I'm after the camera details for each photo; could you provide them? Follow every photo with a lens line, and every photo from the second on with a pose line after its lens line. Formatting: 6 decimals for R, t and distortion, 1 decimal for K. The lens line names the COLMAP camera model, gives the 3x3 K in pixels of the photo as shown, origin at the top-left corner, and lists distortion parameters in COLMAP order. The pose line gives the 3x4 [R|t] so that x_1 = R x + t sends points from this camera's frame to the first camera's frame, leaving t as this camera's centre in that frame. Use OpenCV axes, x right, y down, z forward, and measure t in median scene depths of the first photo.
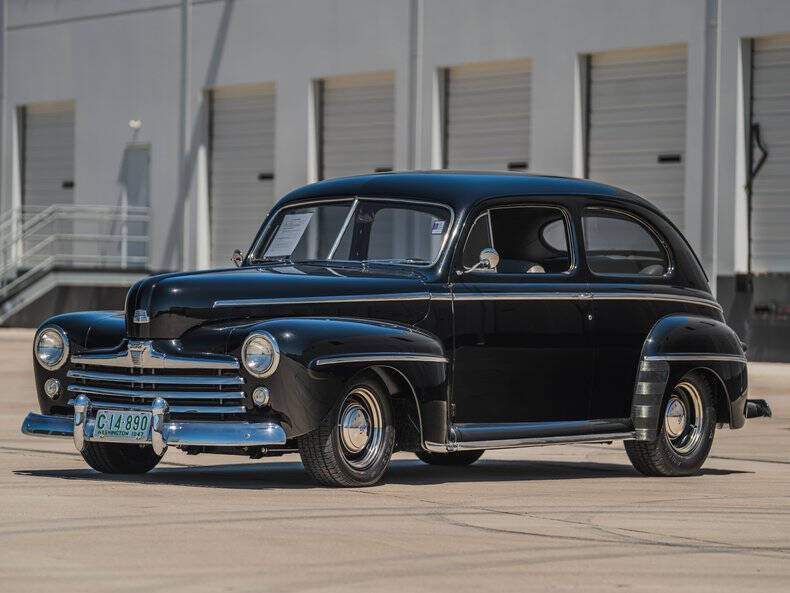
lens RADIAL K [[3315.3, 0, 395.0], [0, 3315.3, 296.5], [0, 0, 1]] dist [-0.327462, -3.061873]
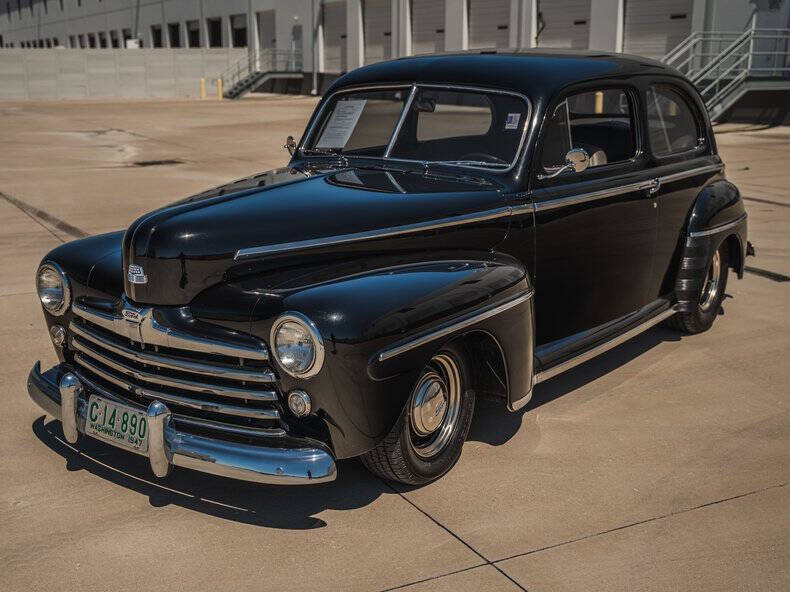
lens RADIAL K [[943.2, 0, 373.6], [0, 943.2, 296.4], [0, 0, 1]] dist [-0.056840, -0.016659]
pose [[0.999748, -0.014760, -0.016904, -0.020459], [0.018315, 0.971920, 0.234597, -0.035890], [0.012966, -0.234847, 0.971946, 0.778054]]
